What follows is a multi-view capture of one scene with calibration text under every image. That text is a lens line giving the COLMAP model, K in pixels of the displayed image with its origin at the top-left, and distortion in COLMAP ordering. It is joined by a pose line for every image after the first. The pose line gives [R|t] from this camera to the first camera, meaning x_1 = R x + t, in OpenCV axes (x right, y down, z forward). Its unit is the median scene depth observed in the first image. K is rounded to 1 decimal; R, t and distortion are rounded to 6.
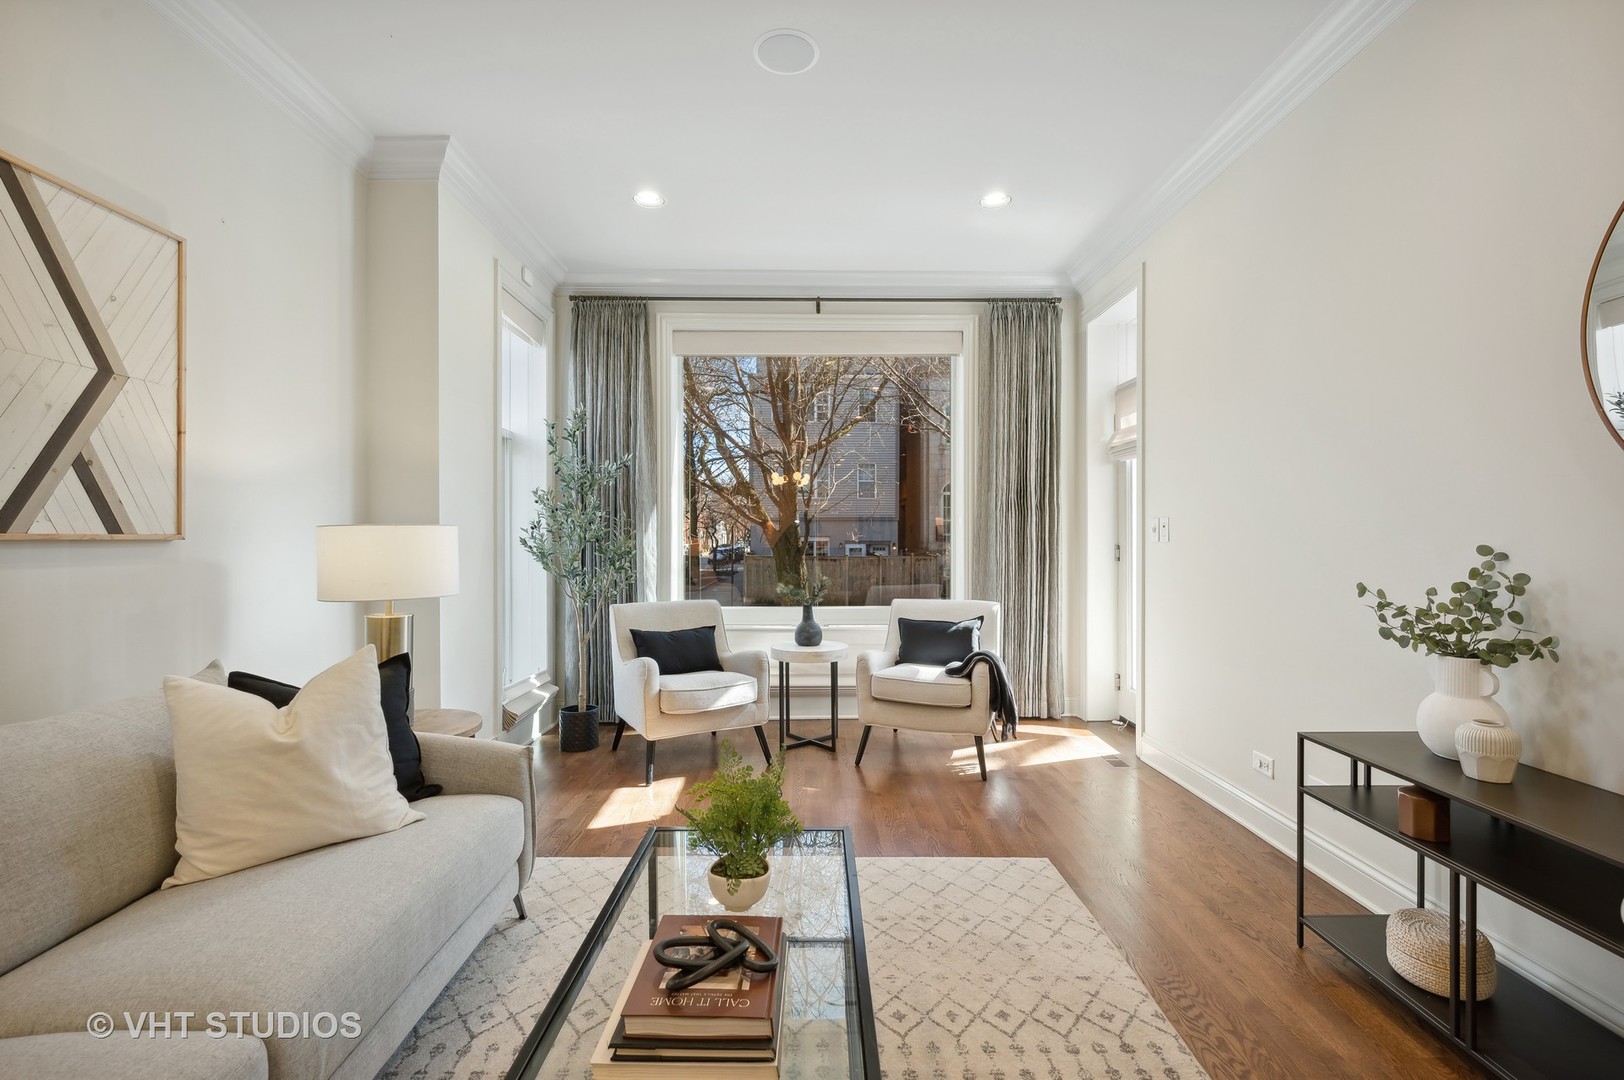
lens RADIAL K [[718.5, 0, 810.2], [0, 718.5, 541.2], [0, 0, 1]] dist [-0.001190, -0.000093]
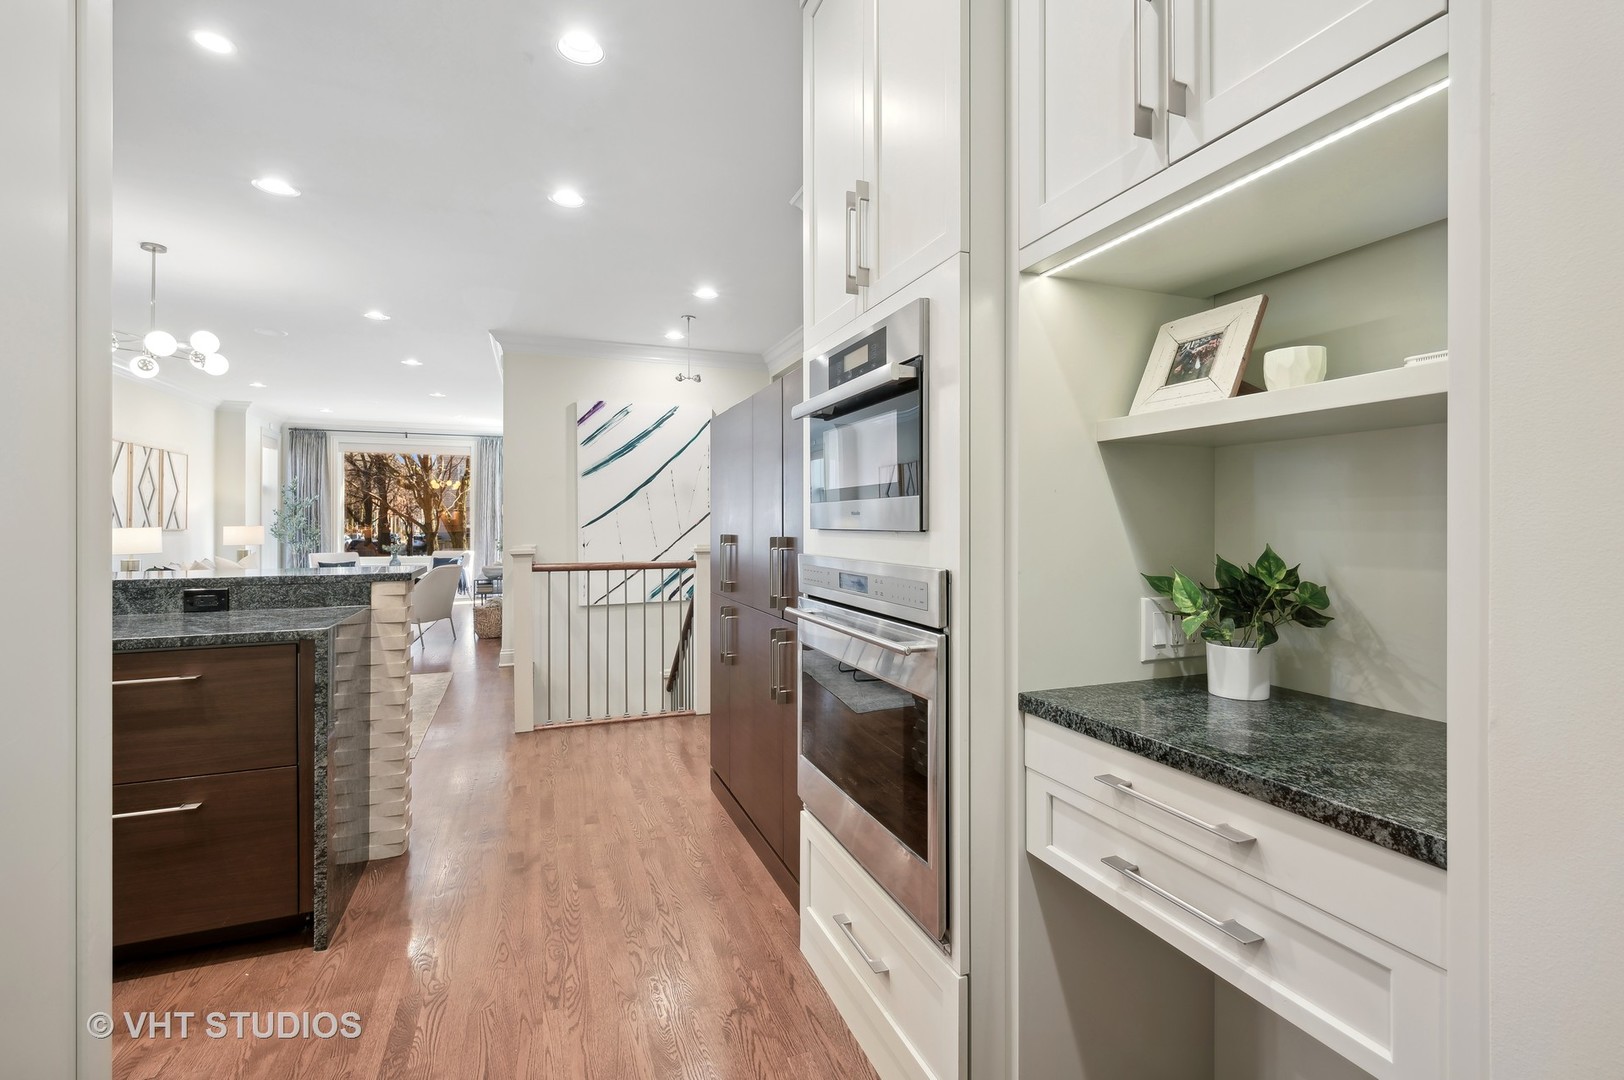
lens RADIAL K [[718.5, 0, 820.2], [0, 718.5, 520.2], [0, 0, 1]] dist [-0.001190, -0.000093]
pose [[0.931382, 0.003005, 0.364031, 0.528661], [0.000860, 0.999945, -0.010455, -0.005001], [-0.364042, 0.010051, 0.931328, -2.213649]]
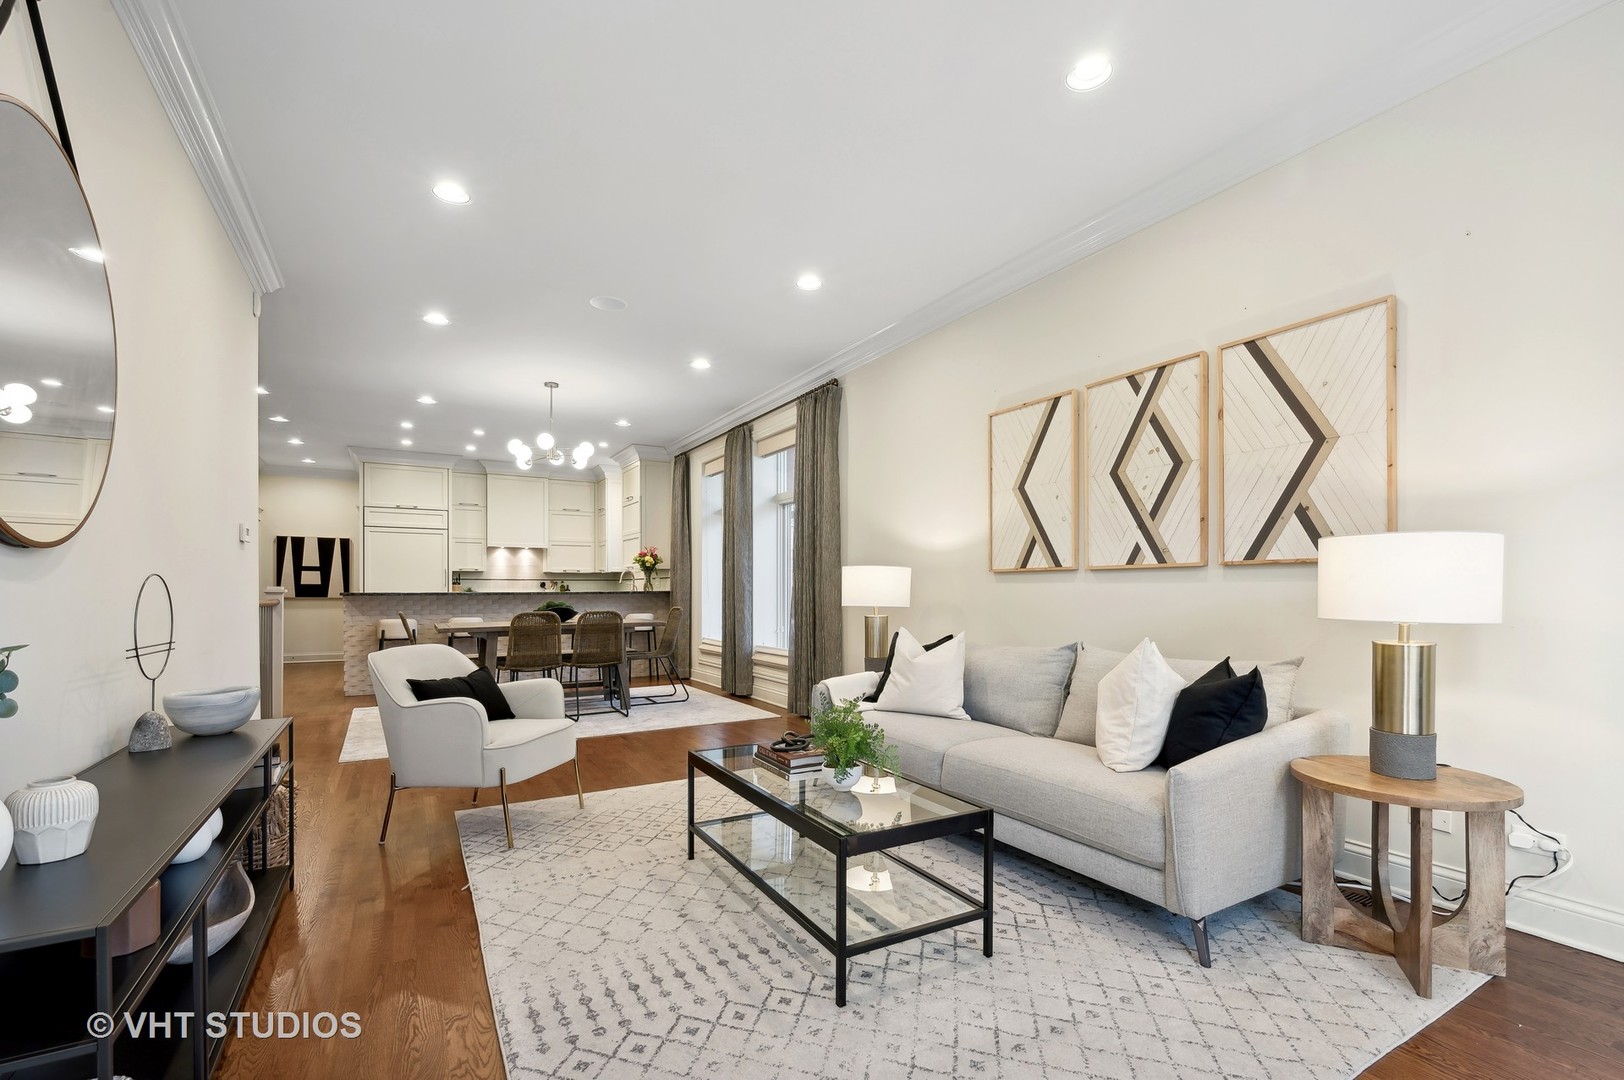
lens RADIAL K [[718.5, 0, 823.0], [0, 718.5, 594.3], [0, 0, 1]] dist [-0.001190, -0.000093]
pose [[-0.867185, 0.004413, -0.497967, 0.262243], [-0.001021, 0.999943, 0.010639, 0.022914], [0.497986, 0.009734, -0.867131, 0.848835]]
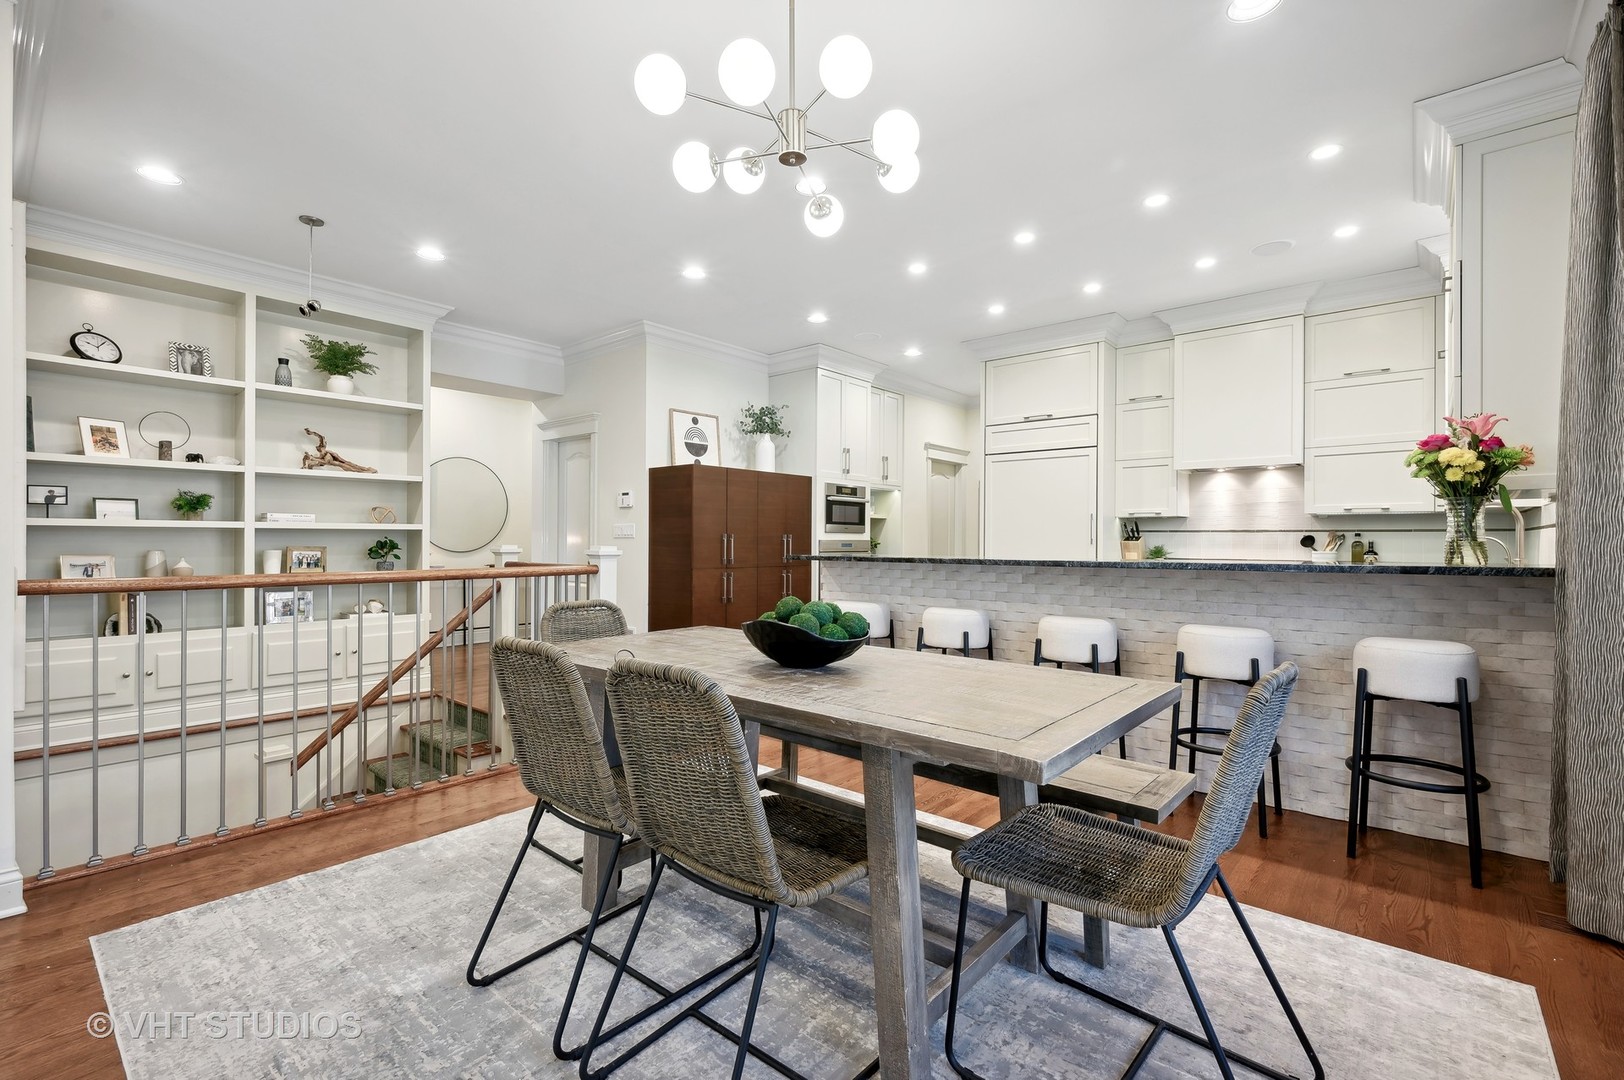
lens RADIAL K [[718.5, 0, 811.2], [0, 718.5, 541.3], [0, 0, 1]] dist [-0.001190, -0.000093]
pose [[-0.747548, -0.003971, 0.664196, -0.366038], [-0.001439, 0.999989, 0.004358, 0.012811], [-0.664206, 0.002302, -0.747546, -0.460011]]
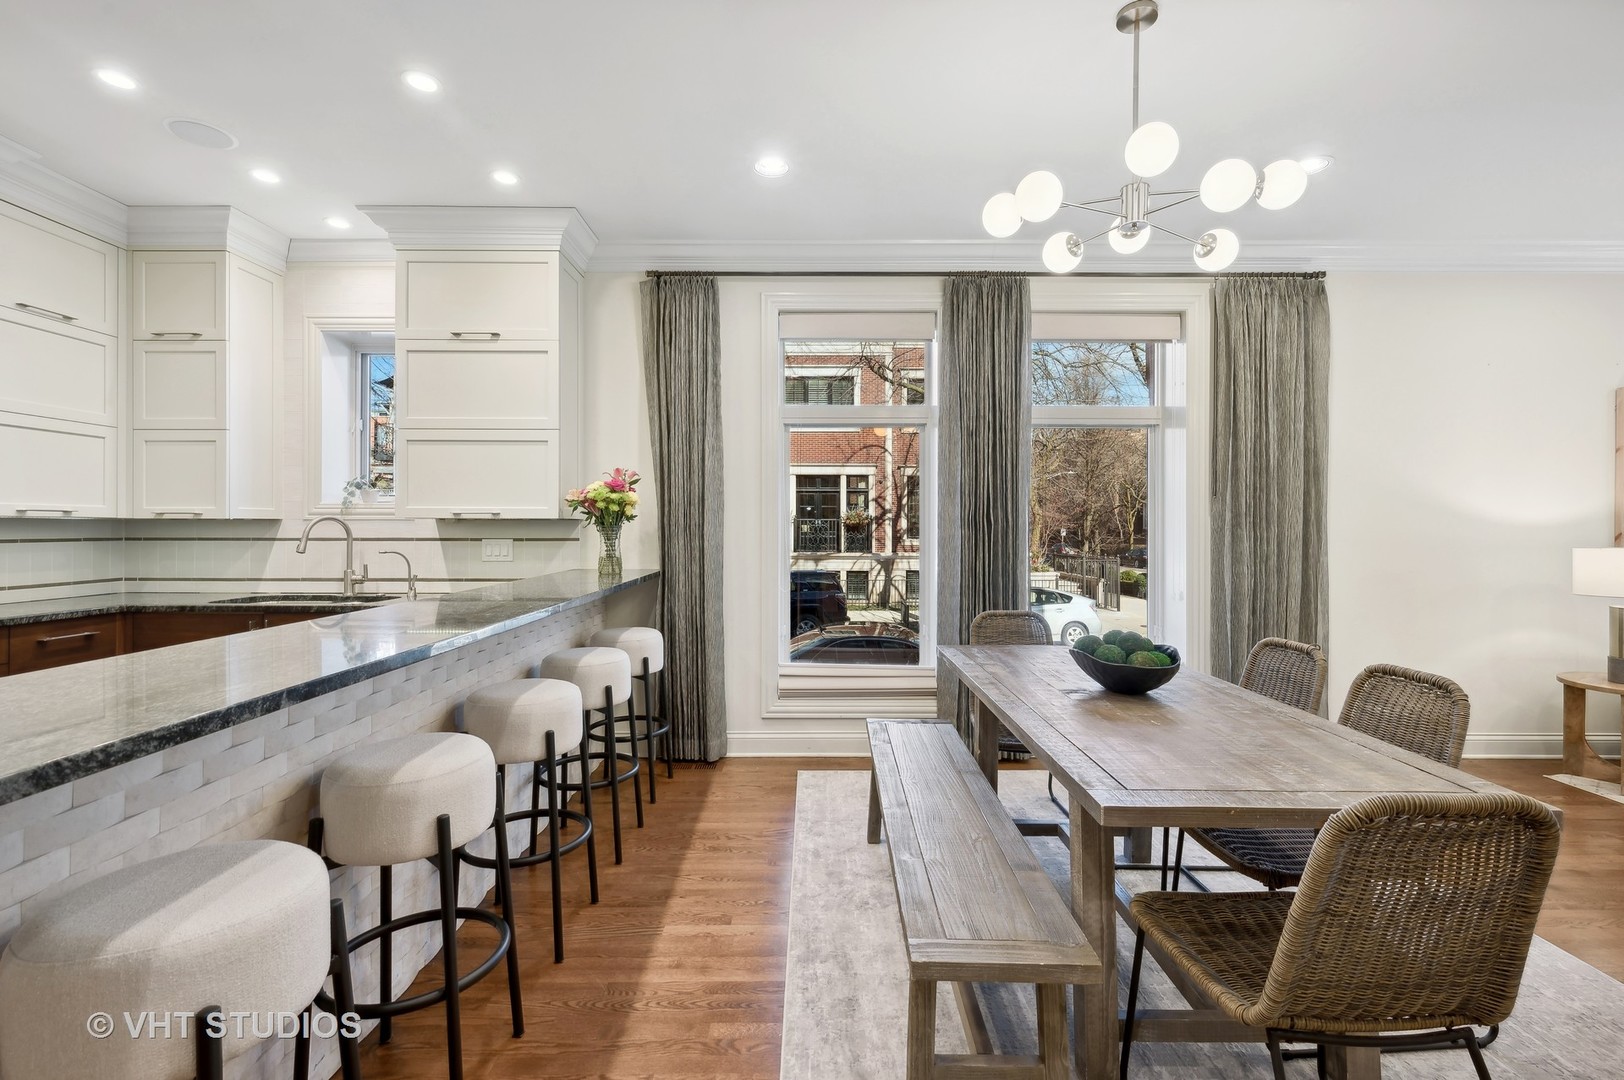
lens RADIAL K [[718.5, 0, 814.5], [0, 718.5, 530.8], [0, 0, 1]] dist [-0.001190, -0.000093]
pose [[-0.010543, 0.002277, -0.999942, 0.547716], [-0.006931, 0.999973, 0.002350, -0.022756], [0.999920, 0.006956, -0.010527, -1.078403]]
